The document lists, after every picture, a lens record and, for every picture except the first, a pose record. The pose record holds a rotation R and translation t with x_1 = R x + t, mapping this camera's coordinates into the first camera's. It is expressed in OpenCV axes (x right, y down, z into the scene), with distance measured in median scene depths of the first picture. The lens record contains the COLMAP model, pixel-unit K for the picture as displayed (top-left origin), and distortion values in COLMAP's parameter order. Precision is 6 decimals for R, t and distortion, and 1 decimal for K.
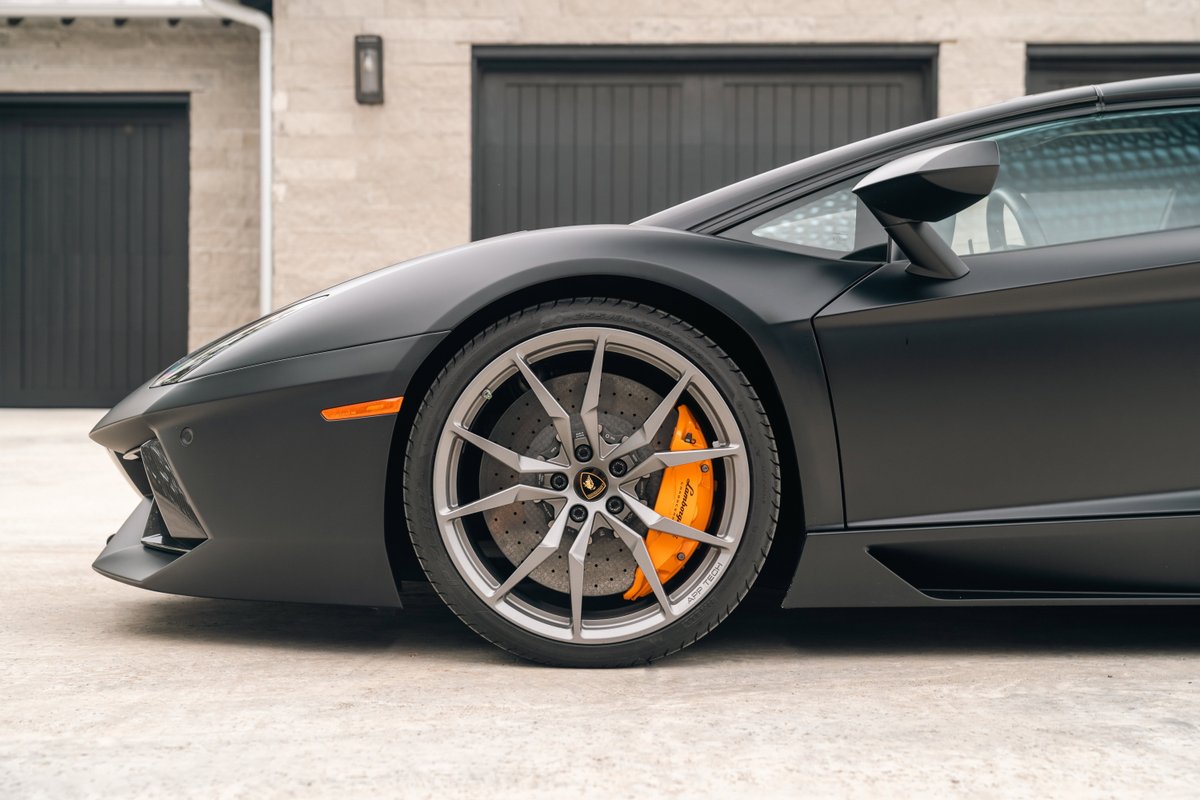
lens RADIAL K [[1702.6, 0, 534.5], [0, 1702.6, 392.0], [0, 0, 1]] dist [0.017094, 0.000000]
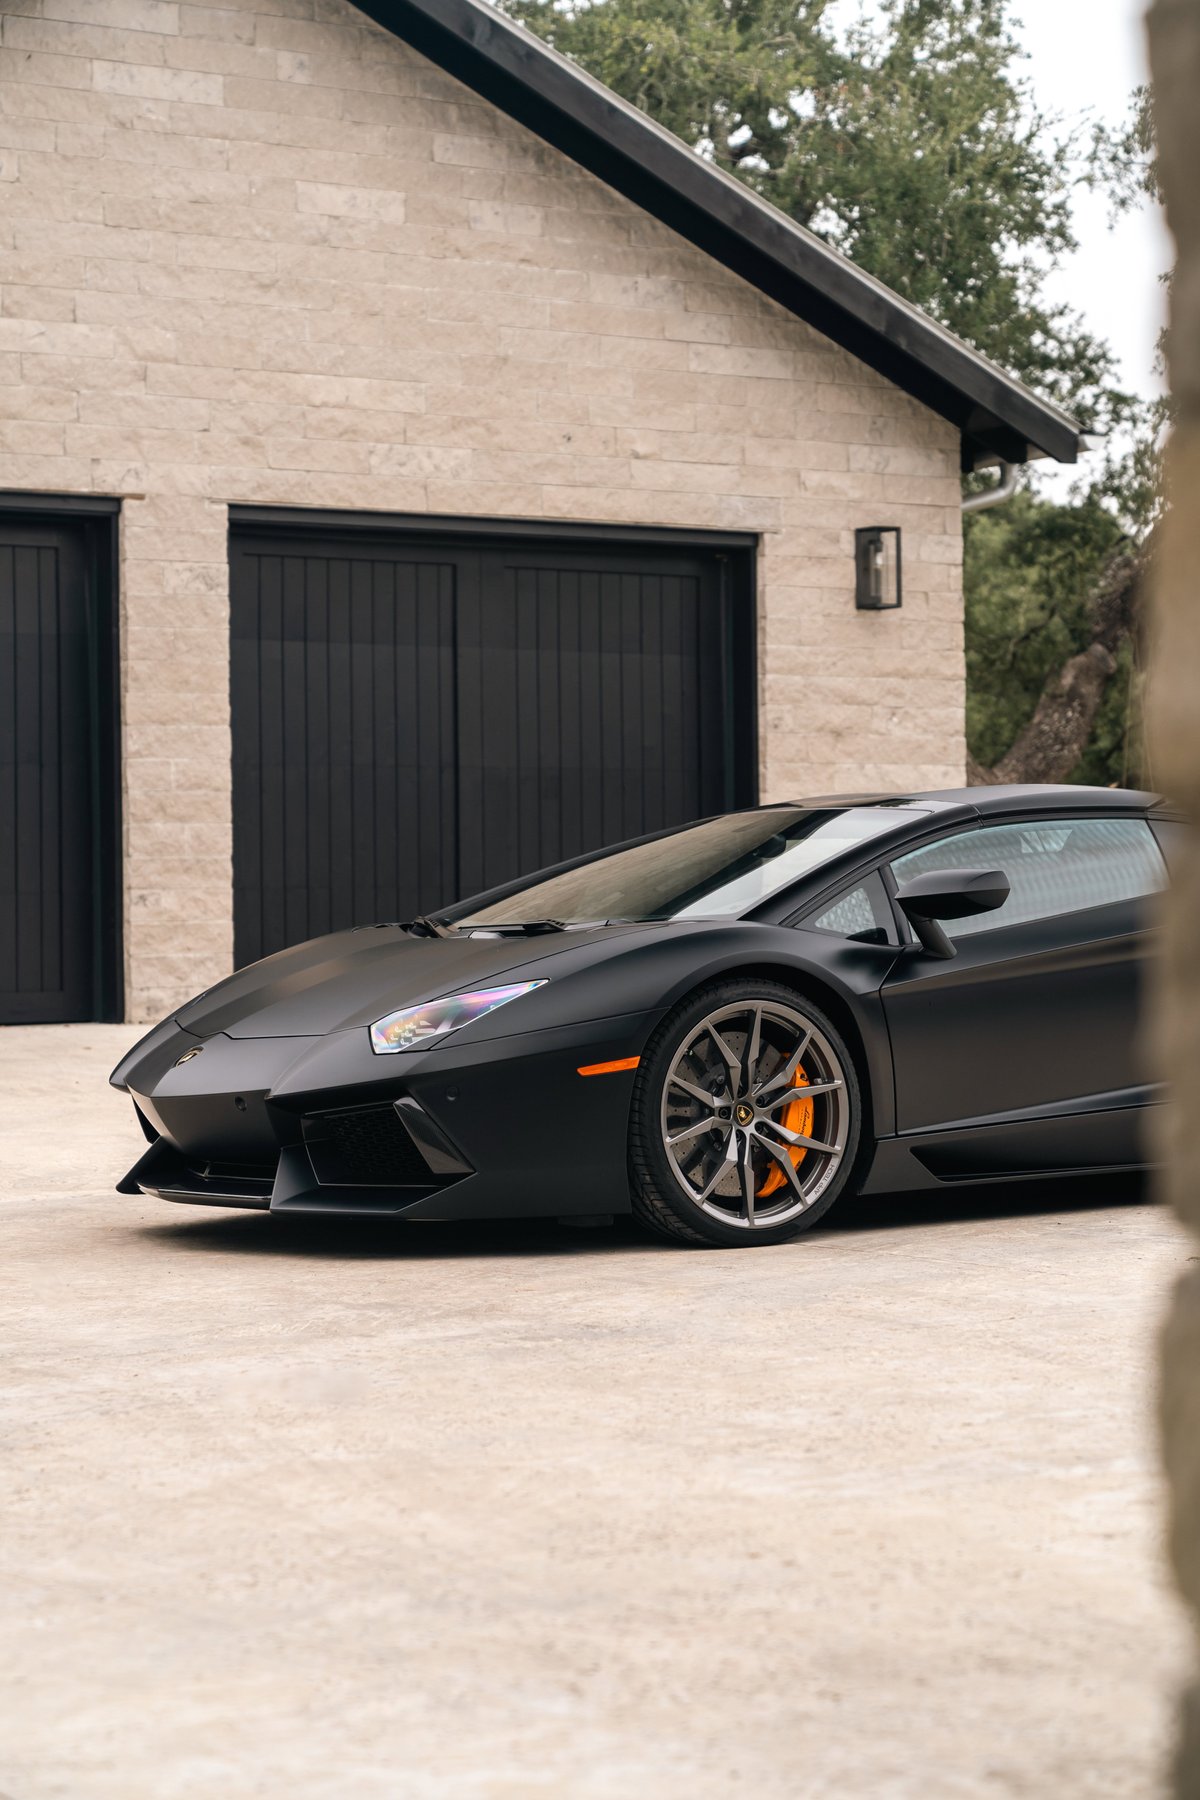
lens RADIAL K [[3506.6, 0, 598.1], [0, 3506.6, 900.9], [0, 0, 1]] dist [-0.016178, 0.000000]
pose [[0.828122, -0.015978, 0.560321, -0.424309], [0.019795, 0.999804, -0.000745, -0.030369], [-0.560199, 0.011709, 0.828275, -0.329204]]
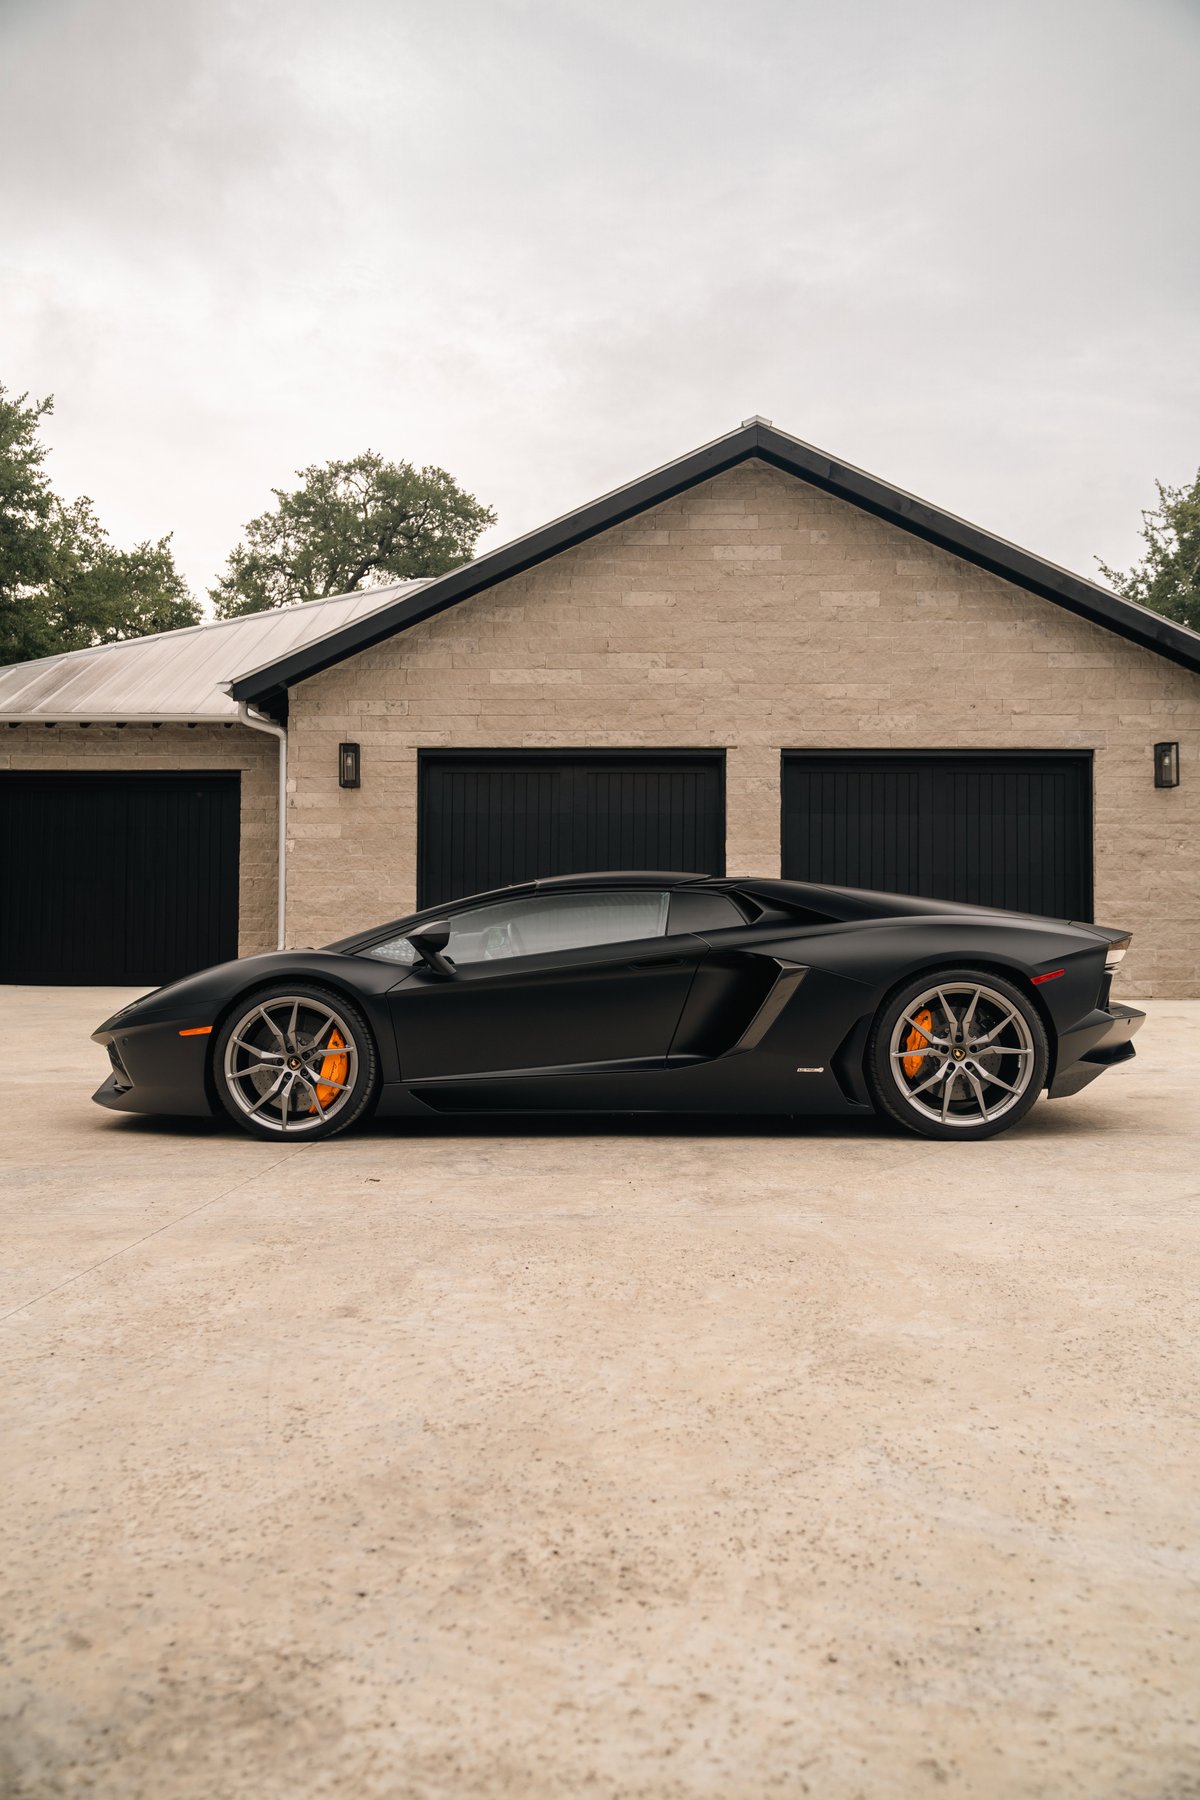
lens RADIAL K [[1396.6, 0, 600.8], [0, 1396.6, 891.4], [0, 0, 1]] dist [-0.032076, 0.007797]
pose [[0.999915, -0.000845, 0.012976, 0.110183], [0.001380, 0.999149, -0.041224, -0.026117], [-0.012930, 0.041238, 0.999066, -0.236288]]
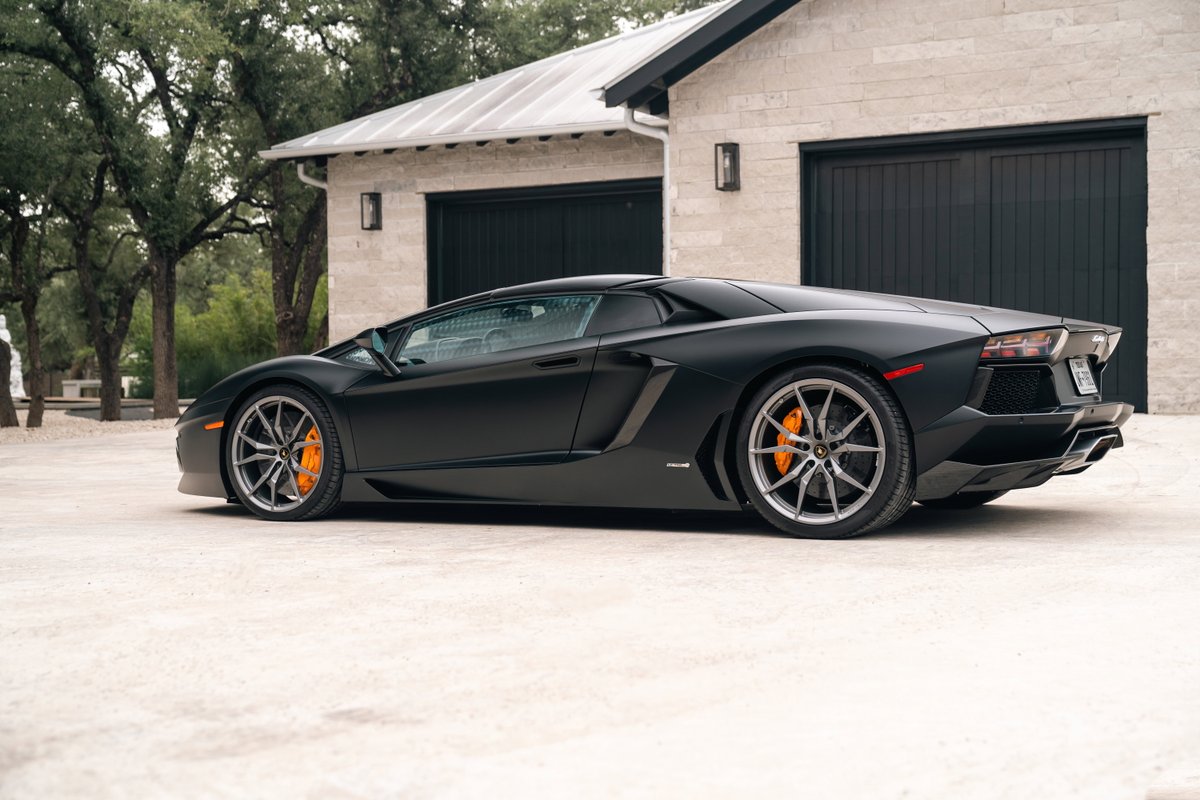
lens RADIAL K [[1668.5, 0, 607.1], [0, 1668.5, 403.8], [0, 0, 1]] dist [0.021526, 0.000000]
pose [[0.897390, -0.003320, -0.441226, 0.425206], [0.011403, 0.999812, 0.015668, -0.015400], [0.441091, -0.019092, 0.897259, -0.291727]]
